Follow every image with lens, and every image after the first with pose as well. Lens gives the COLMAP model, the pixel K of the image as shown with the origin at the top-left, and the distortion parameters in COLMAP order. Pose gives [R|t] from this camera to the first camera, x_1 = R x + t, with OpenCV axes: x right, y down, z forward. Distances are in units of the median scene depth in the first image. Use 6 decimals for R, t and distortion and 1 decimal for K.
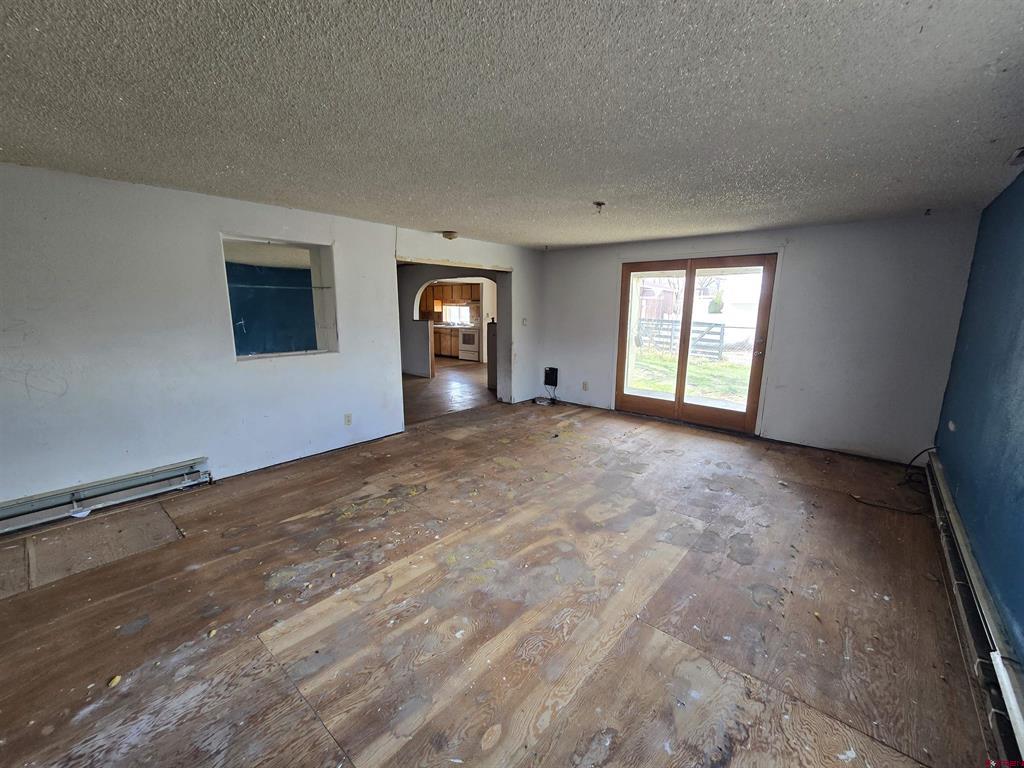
lens RADIAL K [[419.8, 0, 510.1], [0, 419.8, 389.0], [0, 0, 1]] dist [-0.002766, -0.000383]
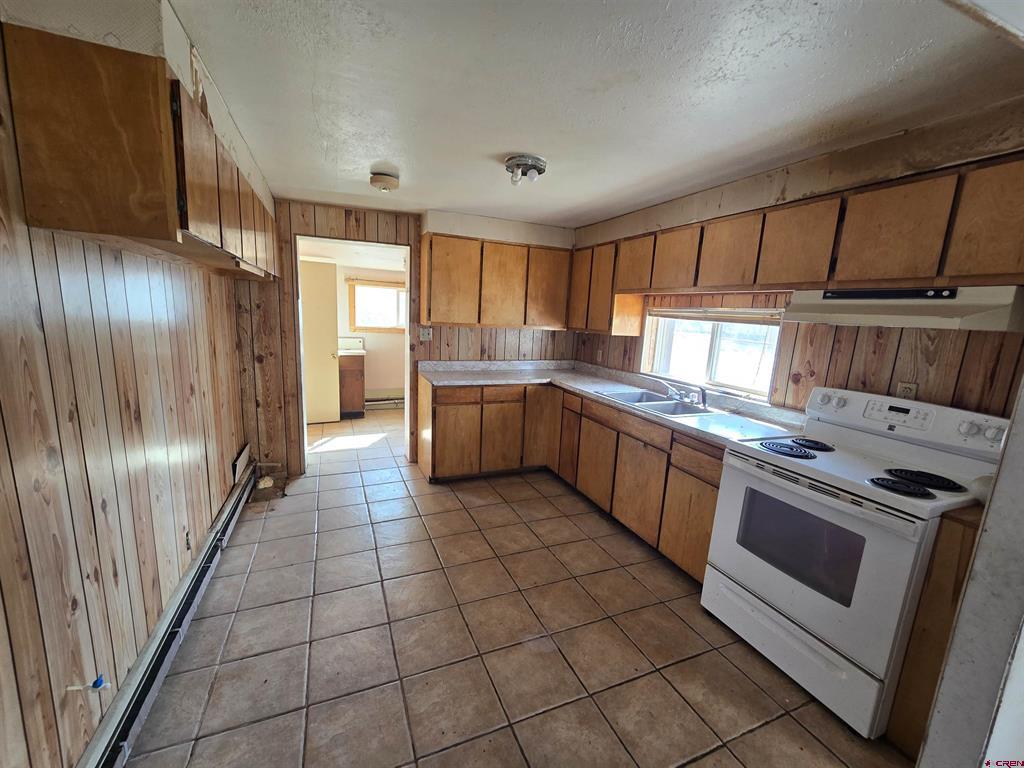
lens RADIAL K [[419.8, 0, 510.1], [0, 419.8, 389.0], [0, 0, 1]] dist [-0.002766, -0.000383]
pose [[0.894093, 0.121025, -0.431219, -0.117131], [-0.130658, 0.991400, 0.007336, -0.143086], [0.428398, 0.049783, 0.902217, 0.726351]]
